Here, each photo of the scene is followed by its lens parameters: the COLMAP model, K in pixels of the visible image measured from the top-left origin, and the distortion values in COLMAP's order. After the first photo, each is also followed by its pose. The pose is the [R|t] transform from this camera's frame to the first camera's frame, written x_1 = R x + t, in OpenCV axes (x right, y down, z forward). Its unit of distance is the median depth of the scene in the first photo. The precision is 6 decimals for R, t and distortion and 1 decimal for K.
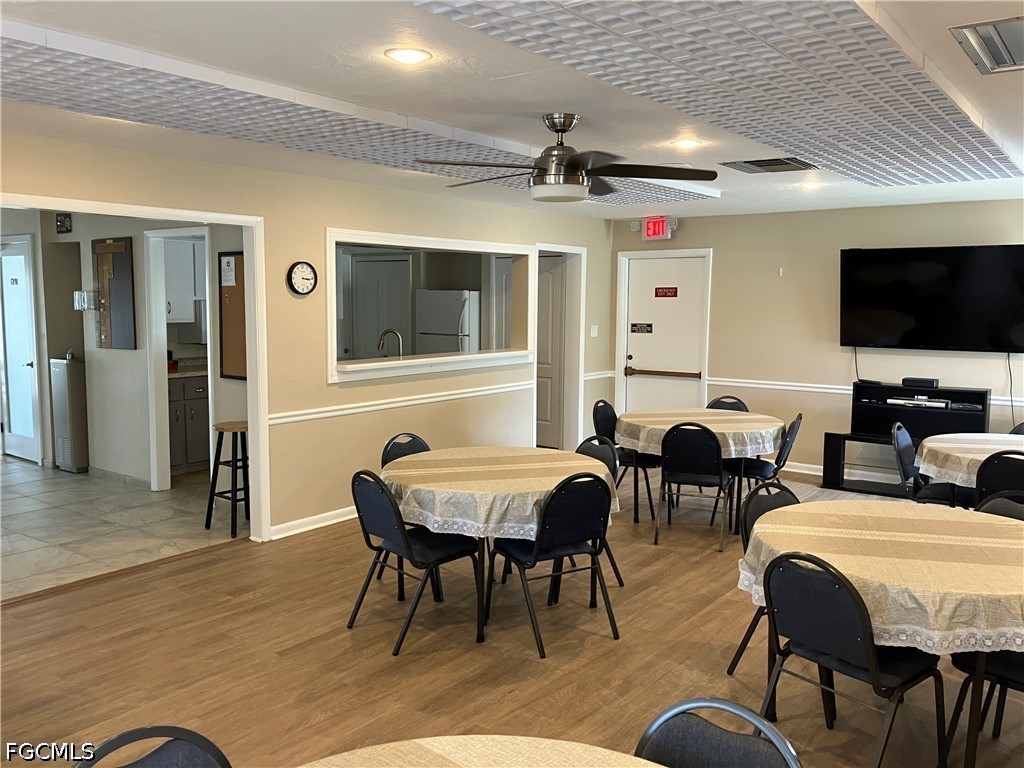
lens RADIAL K [[845.6, 0, 512.0], [0, 845.6, 384.0], [0, 0, 1]] dist [0.024703, -0.019660]
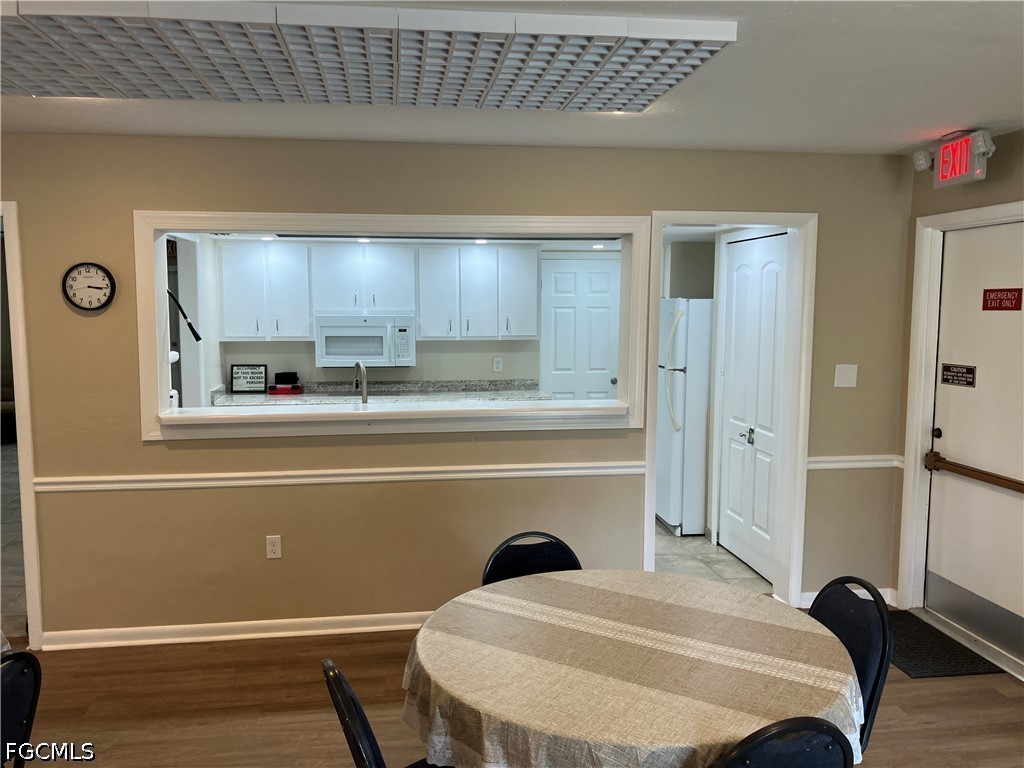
lens RADIAL K [[845.6, 0, 512.0], [0, 845.6, 384.0], [0, 0, 1]] dist [0.024703, -0.019660]
pose [[0.702617, 0.065212, -0.708574, 0.476204], [-0.068643, 0.997359, 0.023725, -0.083189], [0.708250, 0.031969, 0.705237, 0.733750]]
